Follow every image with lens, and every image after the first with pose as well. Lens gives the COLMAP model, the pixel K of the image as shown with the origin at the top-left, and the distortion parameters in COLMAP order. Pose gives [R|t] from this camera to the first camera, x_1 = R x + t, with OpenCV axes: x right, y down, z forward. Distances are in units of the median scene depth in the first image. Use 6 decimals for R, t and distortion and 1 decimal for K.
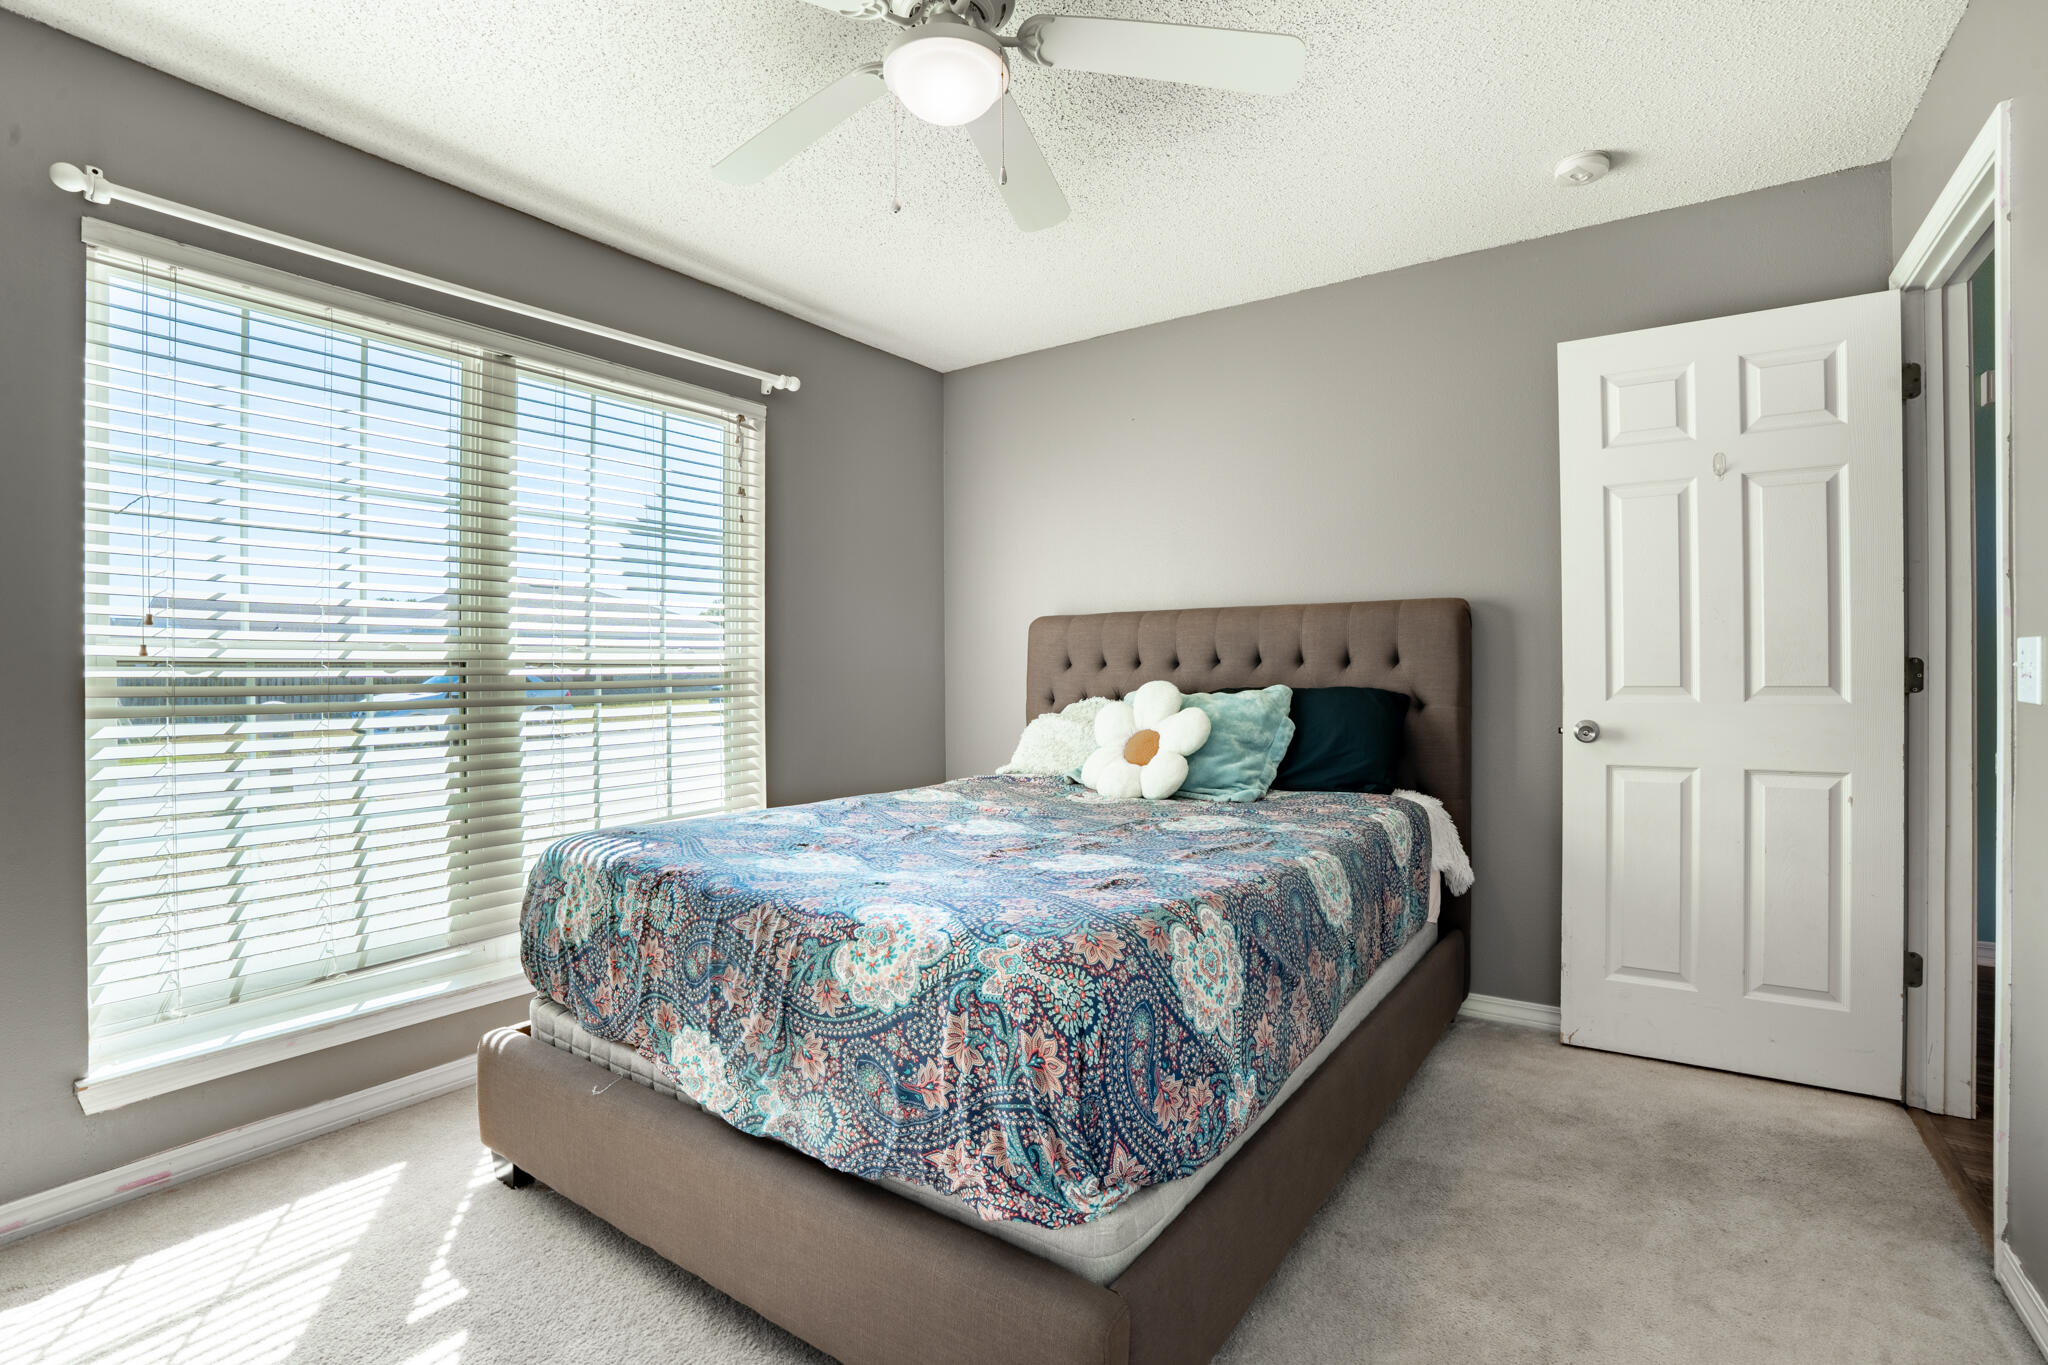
lens RADIAL K [[948.1, 0, 1032.4], [0, 948.1, 678.0], [0, 0, 1]] dist [-0.028332, 0.006621]
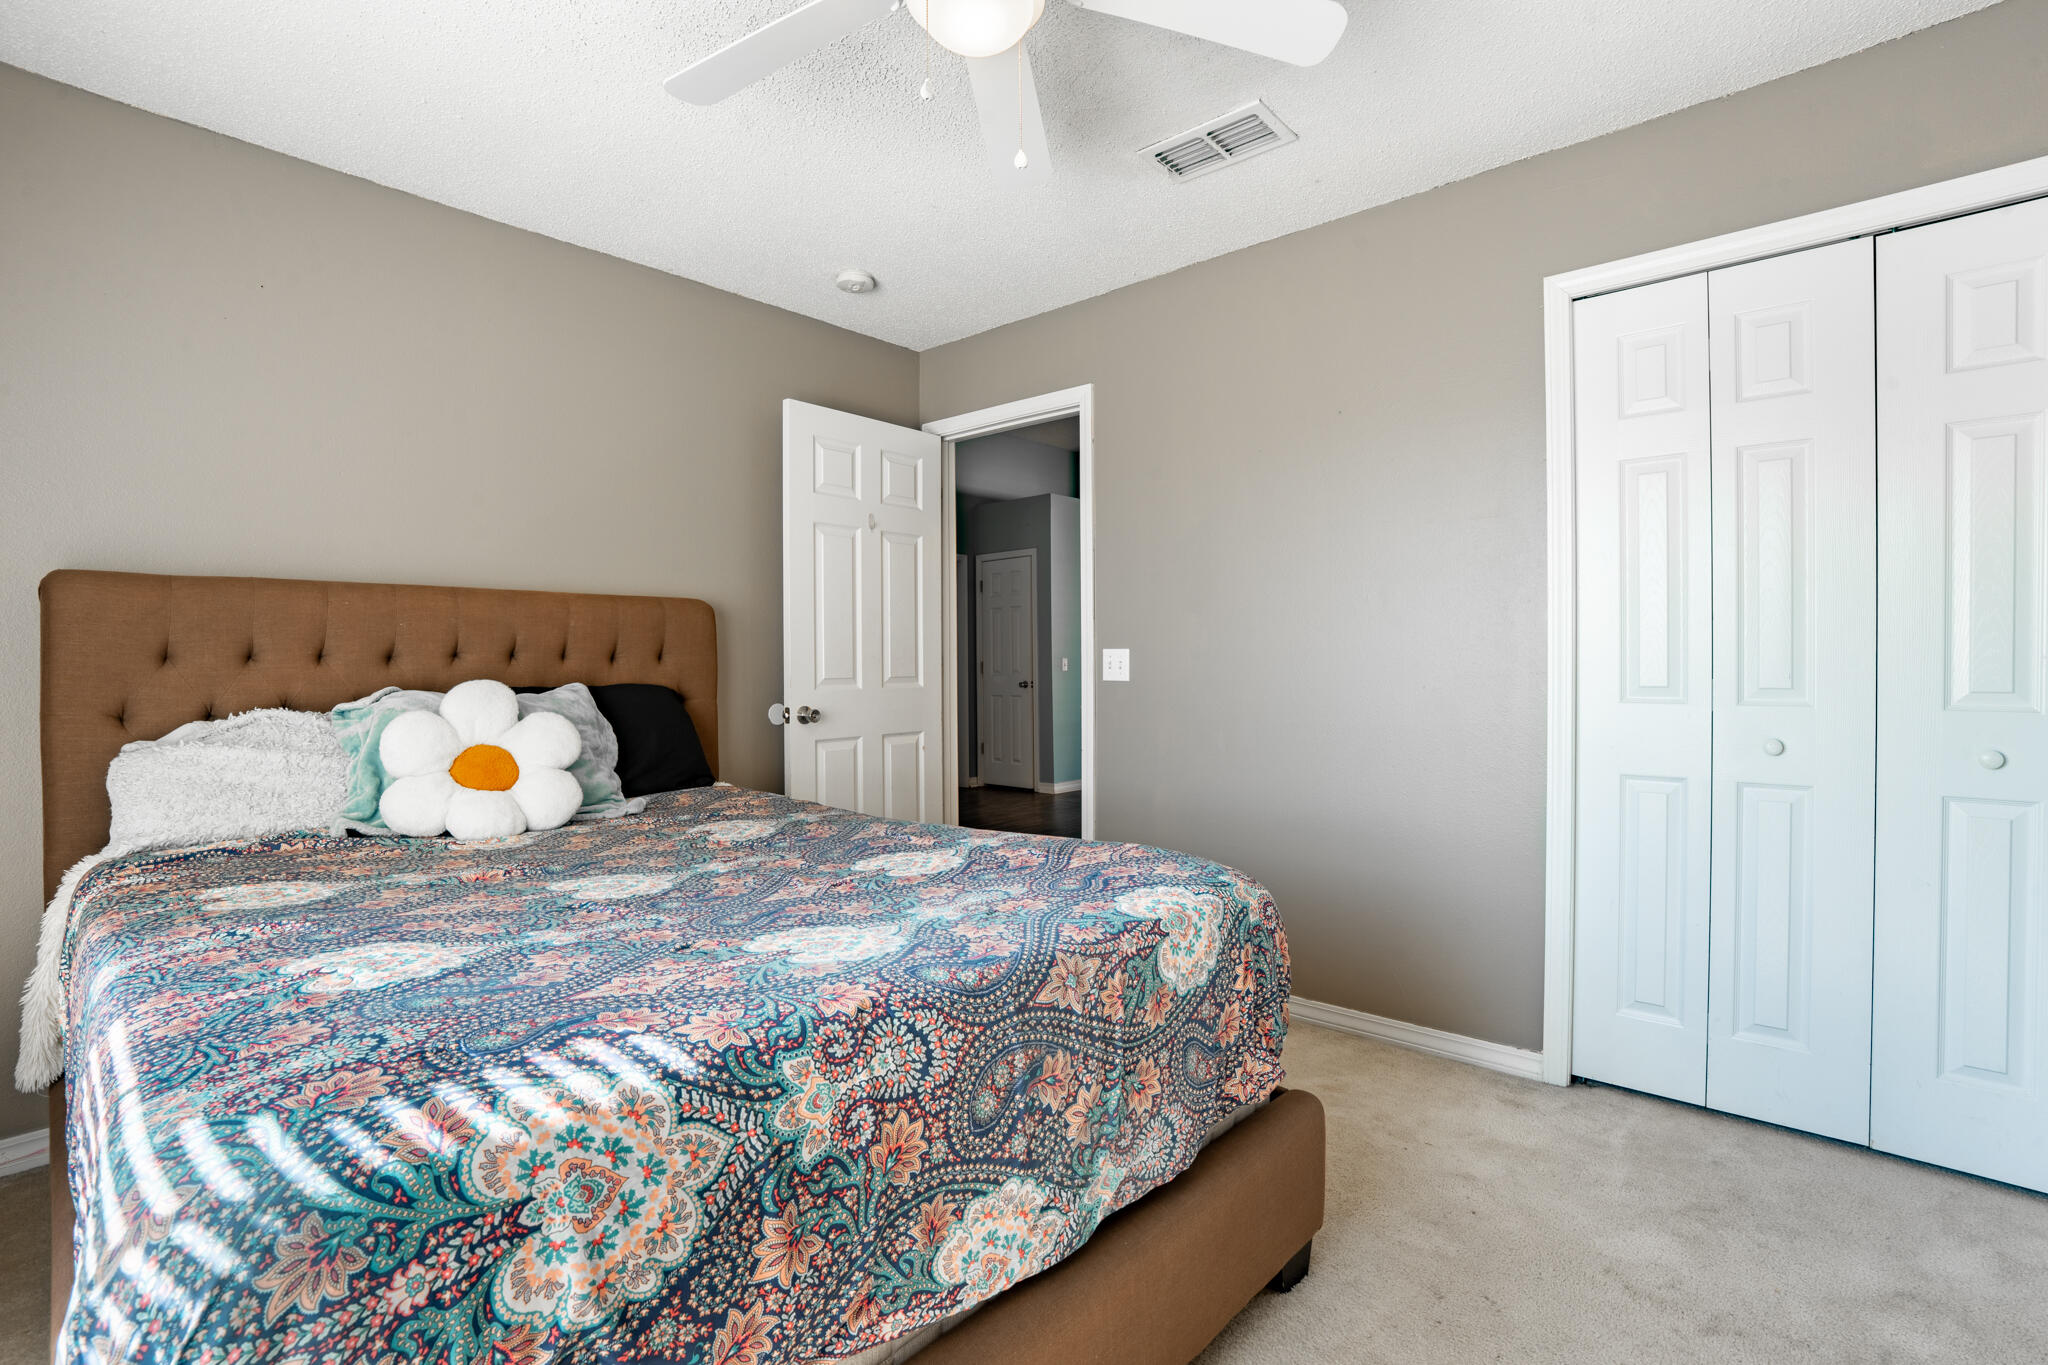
lens RADIAL K [[948.1, 0, 1024.8], [0, 948.1, 673.1], [0, 0, 1]] dist [-0.028332, 0.006621]
pose [[0.121012, -0.005986, 0.992633, -0.885332], [0.013123, 0.999904, 0.004430, 0.000265], [-0.992564, 0.012490, 0.121079, 0.773192]]
